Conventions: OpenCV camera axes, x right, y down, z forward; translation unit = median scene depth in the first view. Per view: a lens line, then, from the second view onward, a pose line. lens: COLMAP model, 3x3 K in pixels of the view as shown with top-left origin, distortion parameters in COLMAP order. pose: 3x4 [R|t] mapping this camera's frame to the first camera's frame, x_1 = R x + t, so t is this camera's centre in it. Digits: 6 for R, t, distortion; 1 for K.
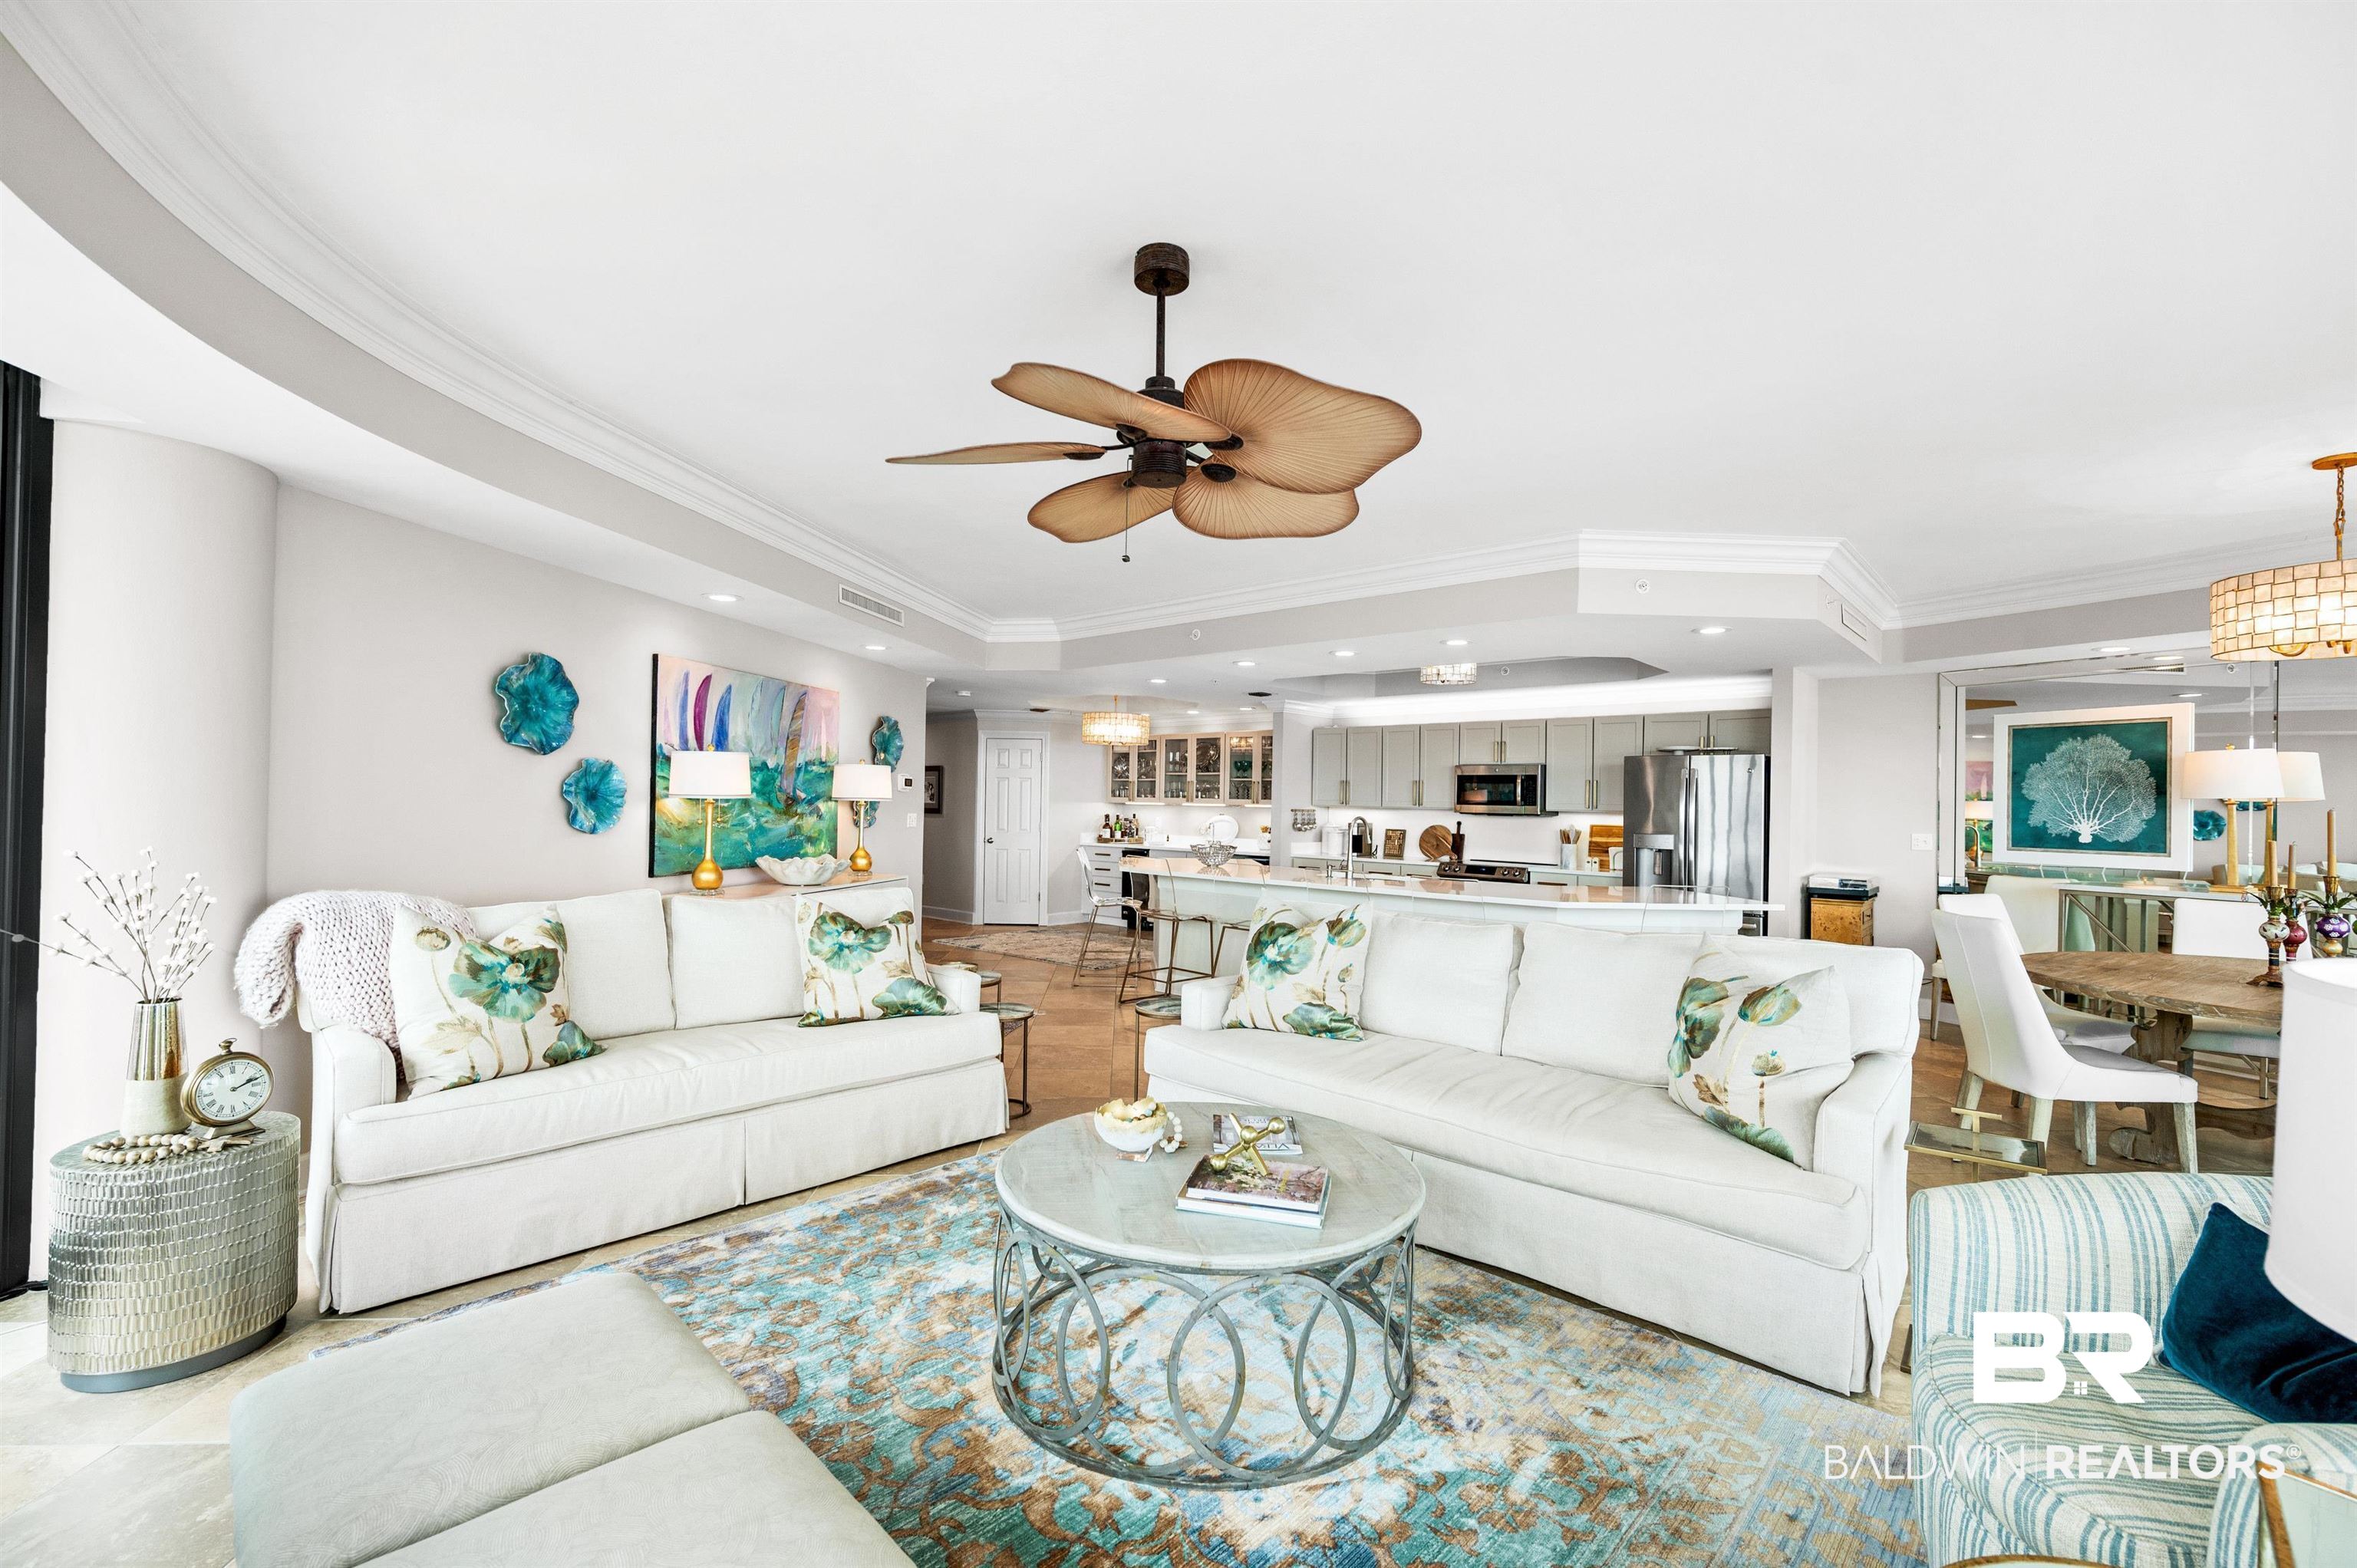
lens RADIAL K [[1012.4, 0, 1170.1], [0, 1012.4, 787.2], [0, 0, 1]] dist [0.002156, 0.000415]
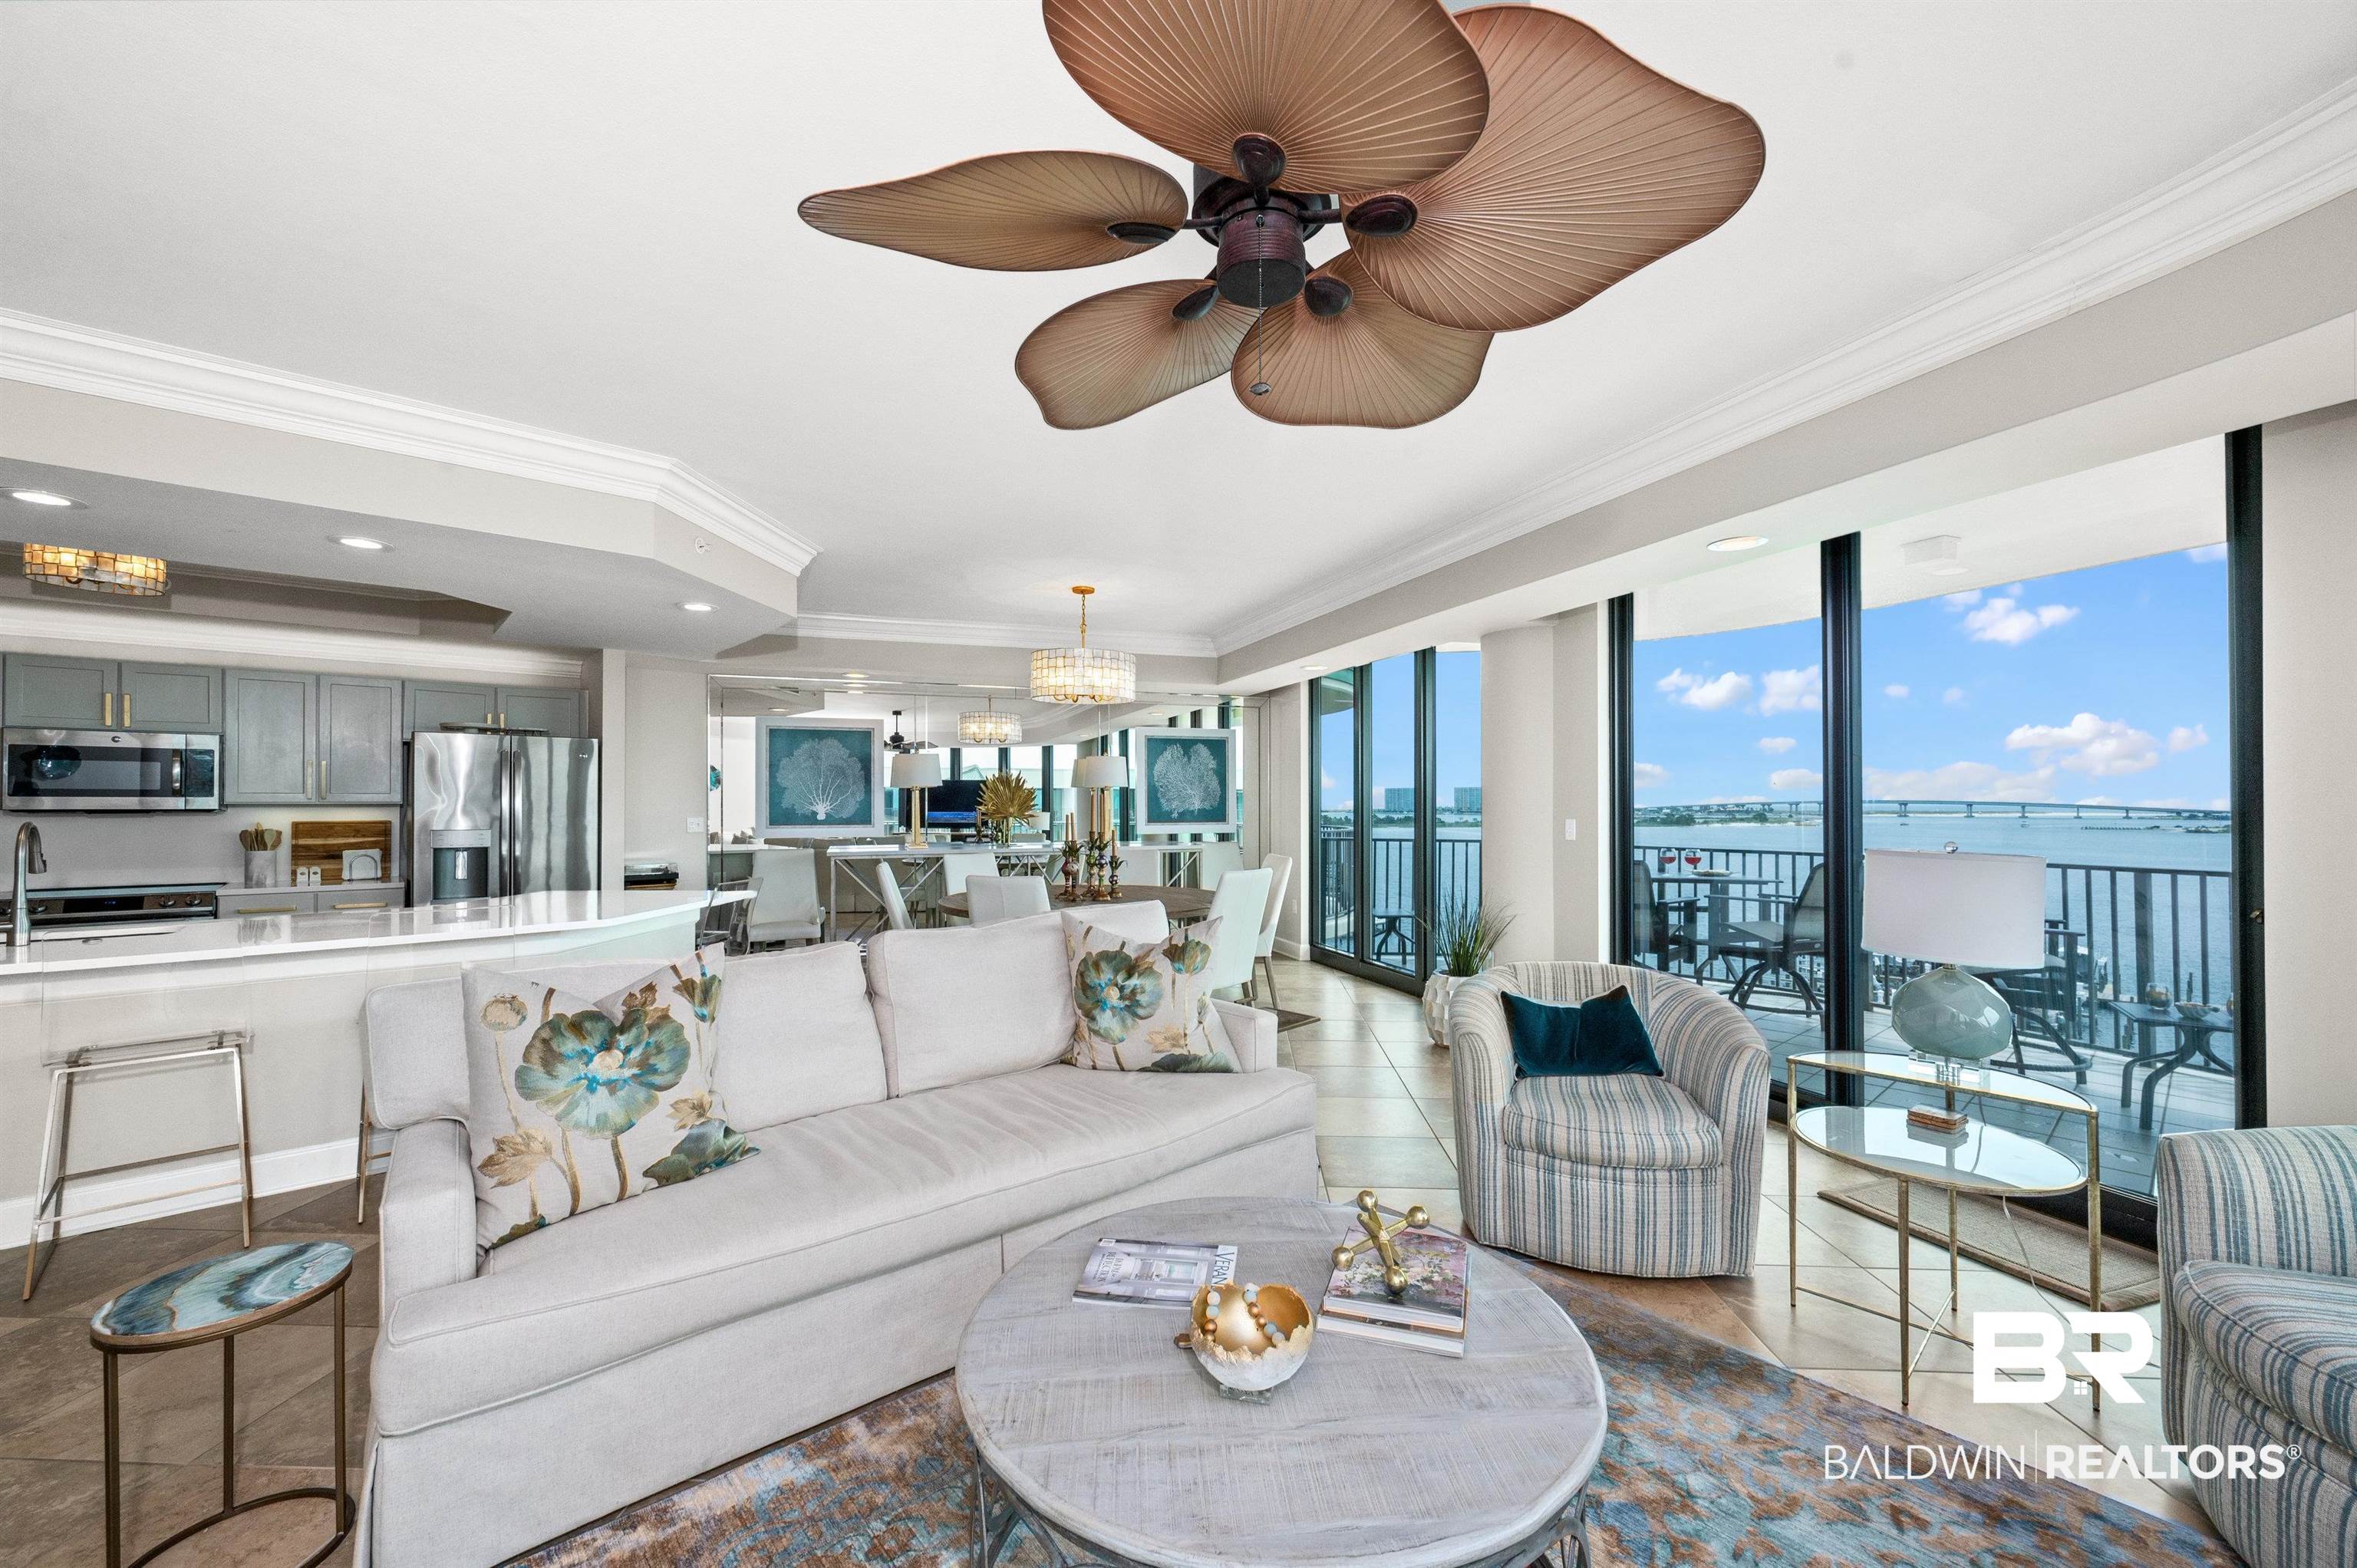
lens RADIAL K [[930.4, 0, 1188.0], [0, 930.4, 799.1], [0, 0, 1]] dist [0.004571, 0.000559]
pose [[0.095183, -0.014843, 0.995349, -0.157649], [-0.014725, 0.999758, 0.016316, 0.000851], [-0.995351, -0.016209, 0.094941, 0.263777]]
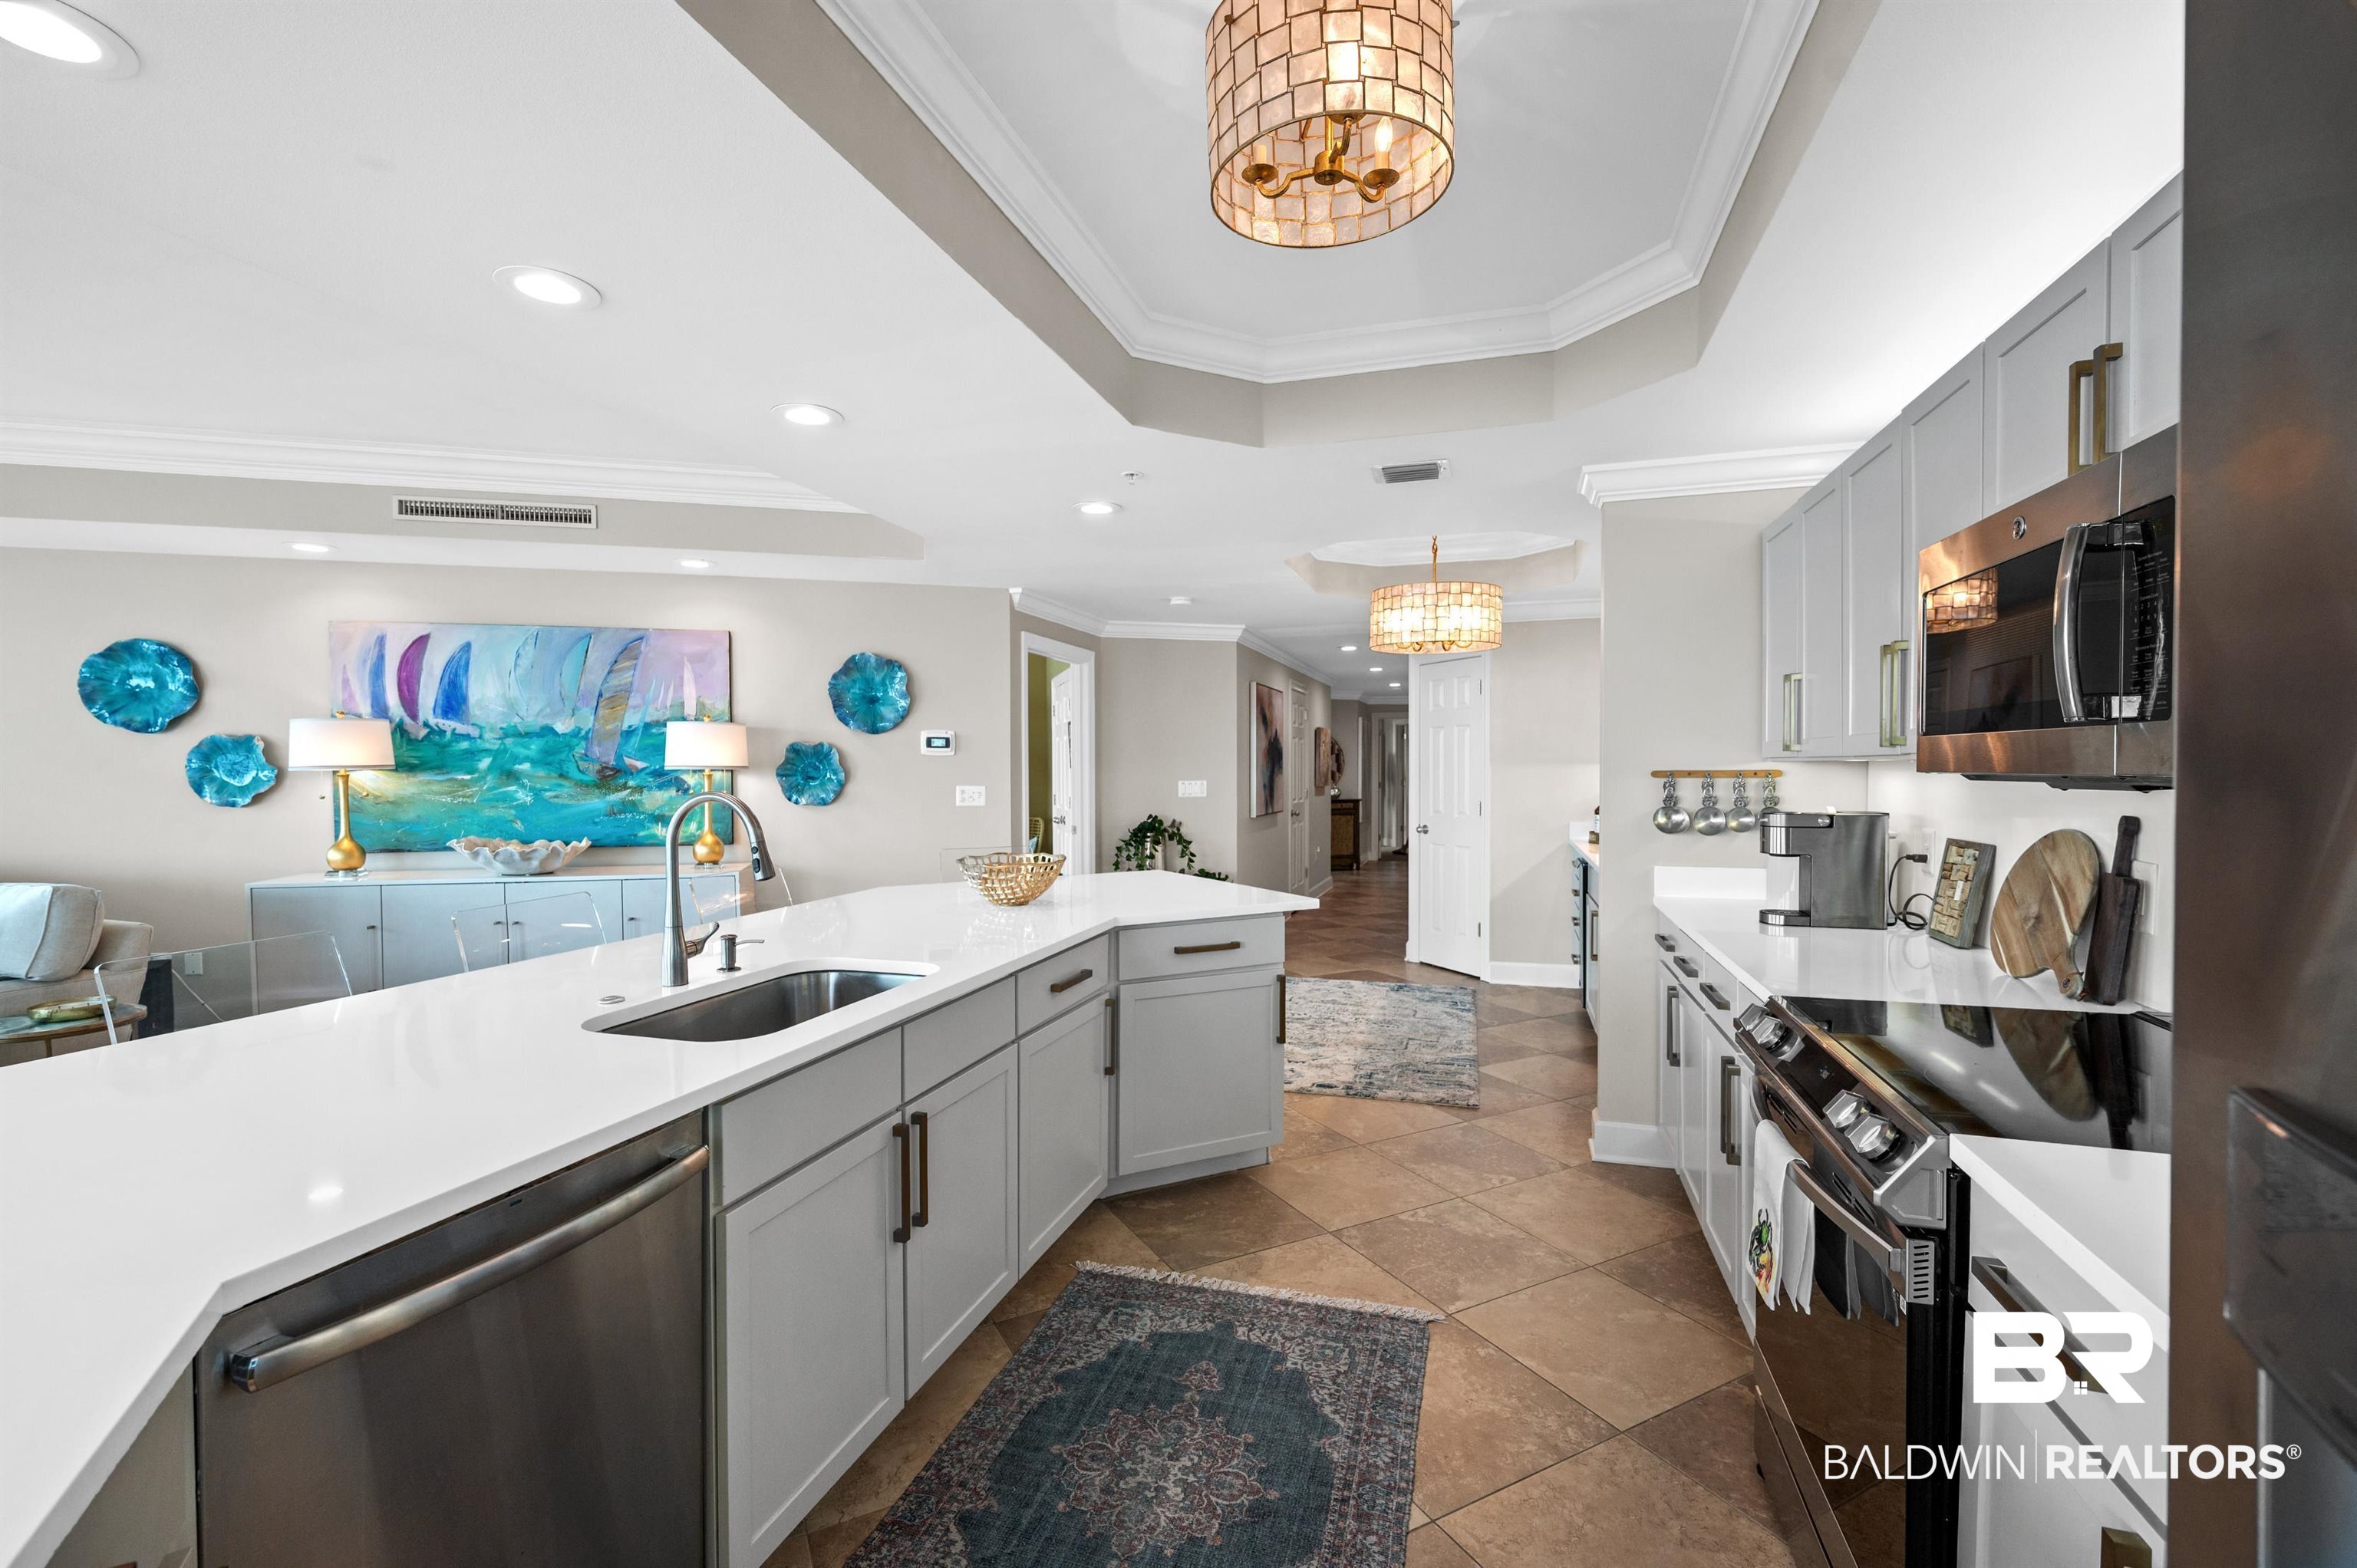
lens RADIAL K [[1012.4, 0, 1175.0], [0, 1012.4, 789.1], [0, 0, 1]] dist [0.002156, 0.000415]
pose [[0.421485, 0.000421, -0.906835, 0.371240], [0.025355, 0.999603, 0.012248, 0.019204], [0.906481, -0.028155, 0.421307, 0.697839]]
